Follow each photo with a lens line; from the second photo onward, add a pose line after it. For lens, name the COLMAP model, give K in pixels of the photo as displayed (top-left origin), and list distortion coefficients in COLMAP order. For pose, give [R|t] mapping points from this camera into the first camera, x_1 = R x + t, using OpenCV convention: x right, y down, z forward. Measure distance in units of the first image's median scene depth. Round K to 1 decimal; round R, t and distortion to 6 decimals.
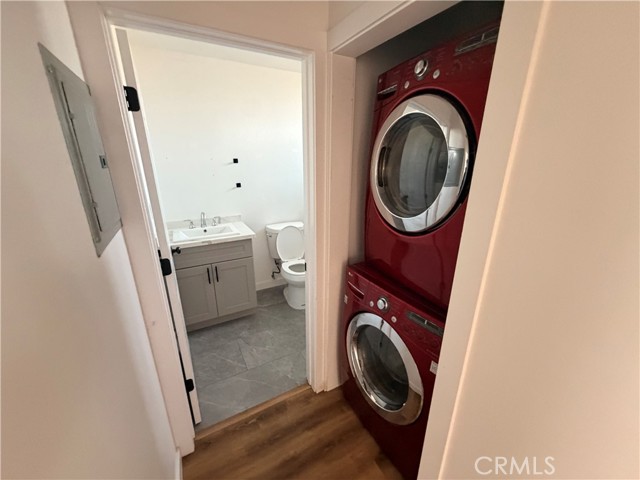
lens RADIAL K [[255.2, 0, 322.4], [0, 255.2, 239.1], [0, 0, 1]] dist [0.001298, 0.000233]
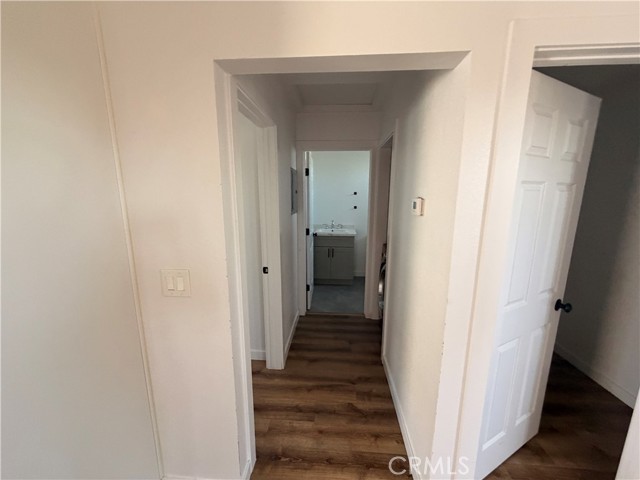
lens RADIAL K [[255.2, 0, 318.4], [0, 255.2, 238.5], [0, 0, 1]] dist [0.001298, 0.000233]
pose [[0.829207, 0.095594, -0.550706, 0.471184], [-0.168721, 0.982115, -0.083566, 0.194251], [0.532869, 0.162209, 0.830505, -0.560043]]
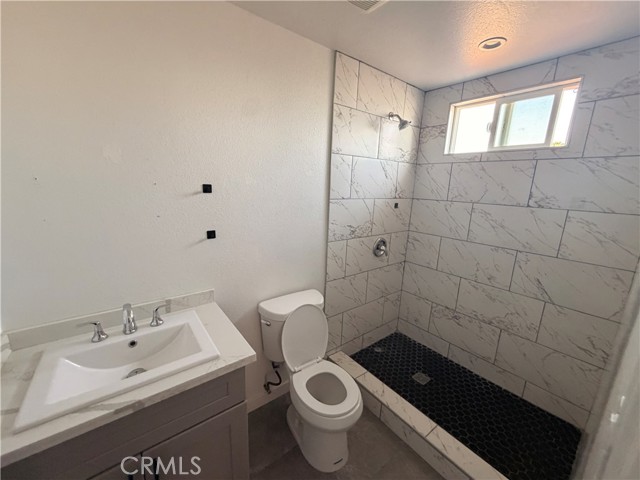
lens RADIAL K [[255.2, 0, 318.2], [0, 255.2, 239.6], [0, 0, 1]] dist [0.001298, 0.000233]
pose [[0.988951, -0.006085, 0.148118, -0.211176], [0.021155, 0.994724, -0.100378, -0.159695], [-0.146725, 0.102402, 0.983863, 0.509423]]
